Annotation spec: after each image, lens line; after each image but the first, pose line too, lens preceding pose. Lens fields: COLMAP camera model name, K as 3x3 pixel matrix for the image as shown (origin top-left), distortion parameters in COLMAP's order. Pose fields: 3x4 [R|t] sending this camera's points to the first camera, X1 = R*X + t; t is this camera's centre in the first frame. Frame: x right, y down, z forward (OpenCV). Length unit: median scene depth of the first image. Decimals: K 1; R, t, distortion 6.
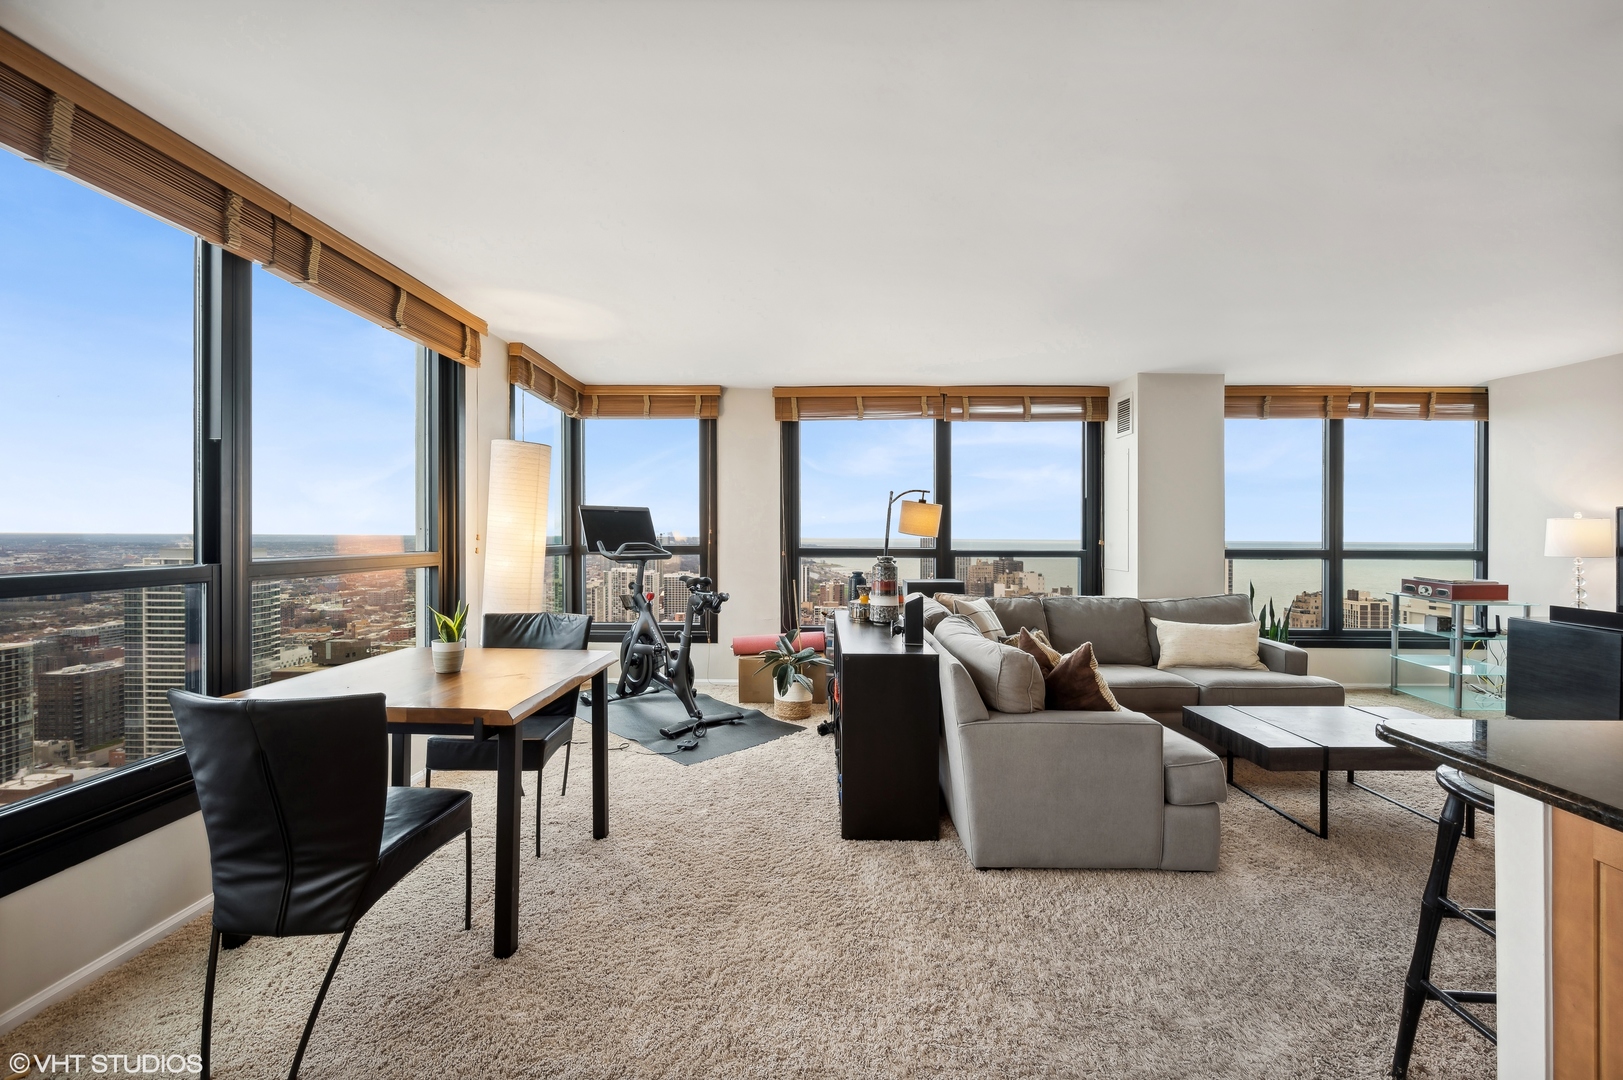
lens RADIAL K [[642.6, 0, 816.6], [0, 642.6, 531.1], [0, 0, 1]] dist [0.000029, -0.000088]
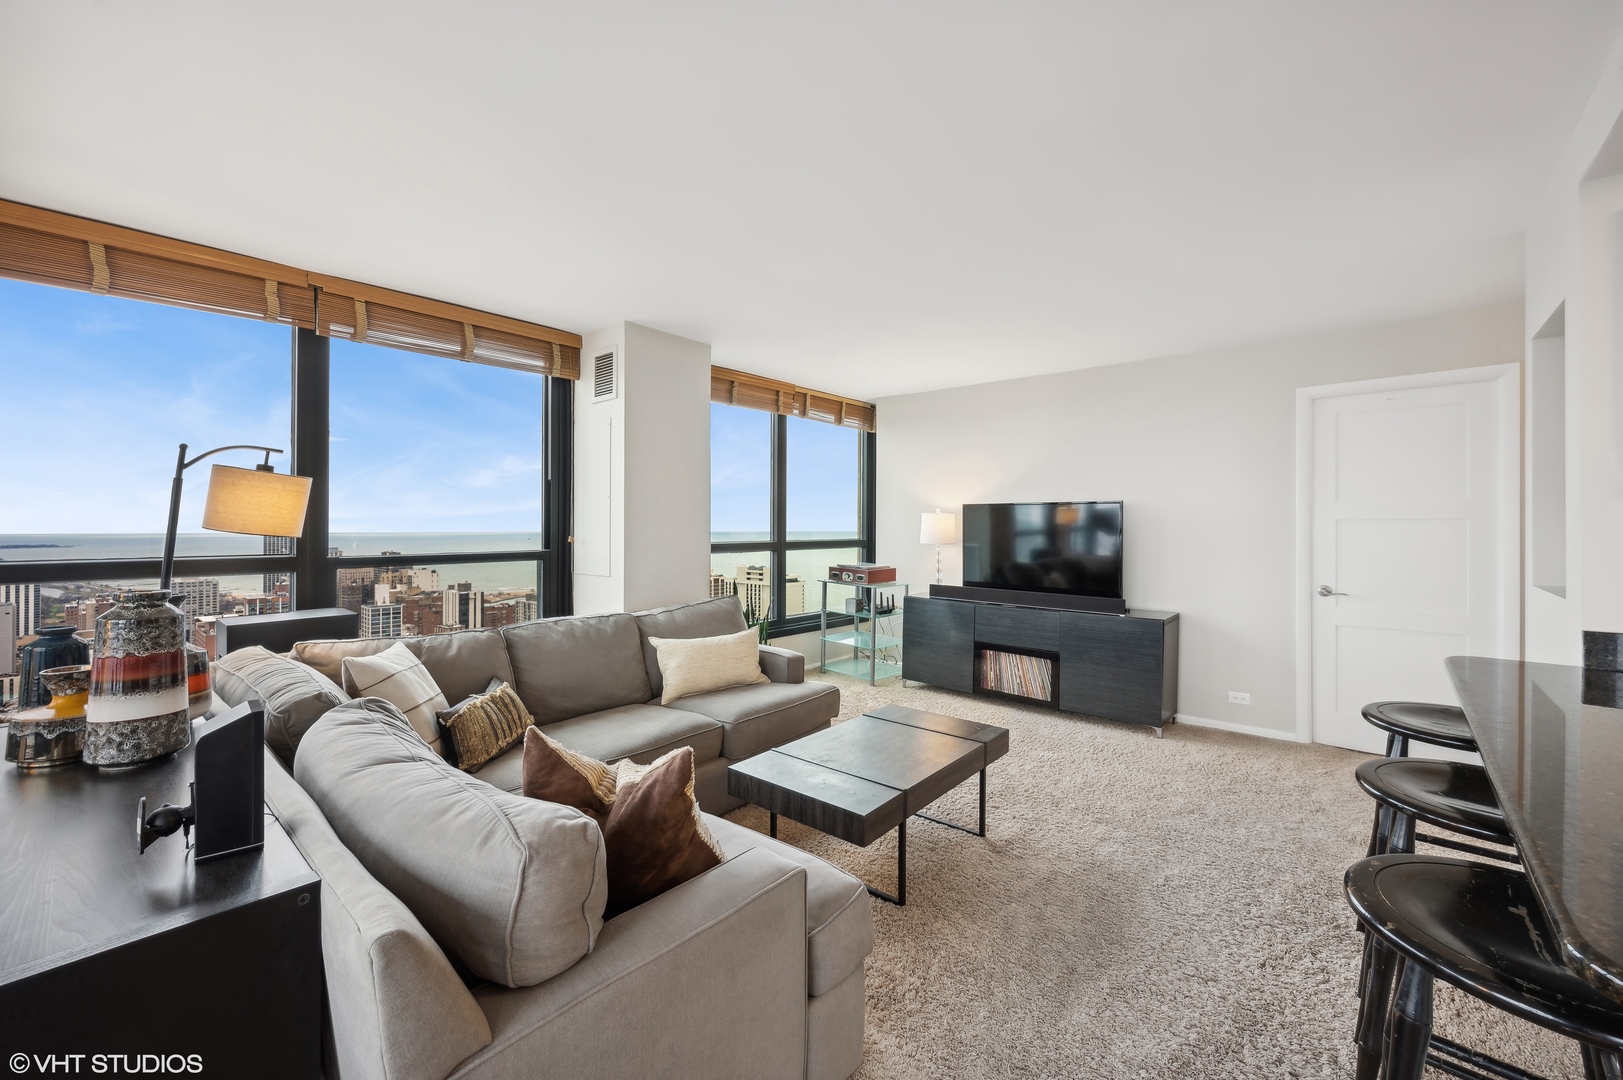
lens RADIAL K [[647.8, 0, 813.3], [0, 647.8, 516.7], [0, 0, 1]] dist [-0.001144, -0.000612]
pose [[0.649452, 0.005384, 0.760384, 0.055239], [0.001945, 0.999960, -0.008743, -0.002075], [-0.760400, 0.007157, 0.649415, 0.326186]]
